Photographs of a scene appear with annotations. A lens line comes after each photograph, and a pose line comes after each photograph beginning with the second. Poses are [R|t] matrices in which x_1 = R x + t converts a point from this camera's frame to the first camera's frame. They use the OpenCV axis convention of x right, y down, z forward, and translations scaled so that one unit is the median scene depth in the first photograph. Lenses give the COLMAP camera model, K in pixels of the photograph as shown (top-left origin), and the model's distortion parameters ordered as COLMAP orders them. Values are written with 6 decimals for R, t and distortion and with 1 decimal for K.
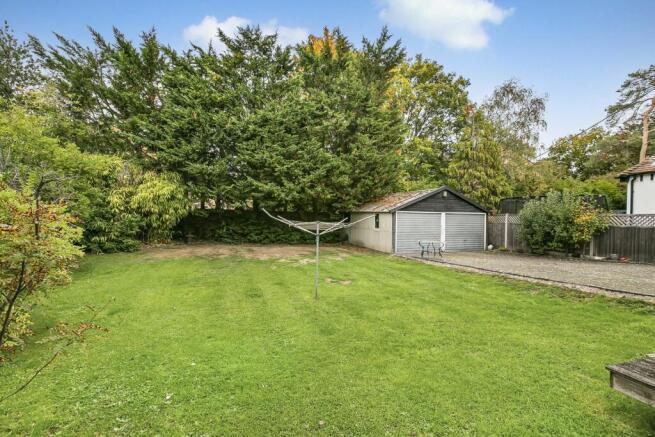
lens RADIAL K [[302.0, 0, 327.5], [0, 302.0, 218.5], [0, 0, 1]] dist [0.000785, 0.000104]
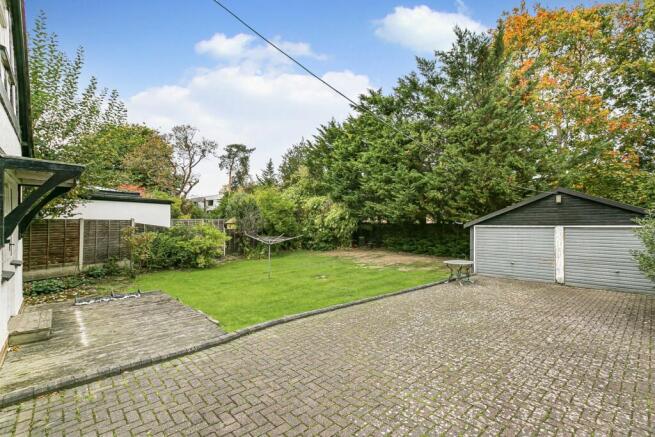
lens RADIAL K [[302.0, 0, 327.5], [0, 302.0, 218.5], [0, 0, 1]] dist [0.000785, 0.000104]
pose [[0.419744, -0.028401, -0.907198, 0.758025], [0.008151, 0.999588, -0.027523, -0.021824], [0.907606, 0.004158, 0.419802, 0.232990]]
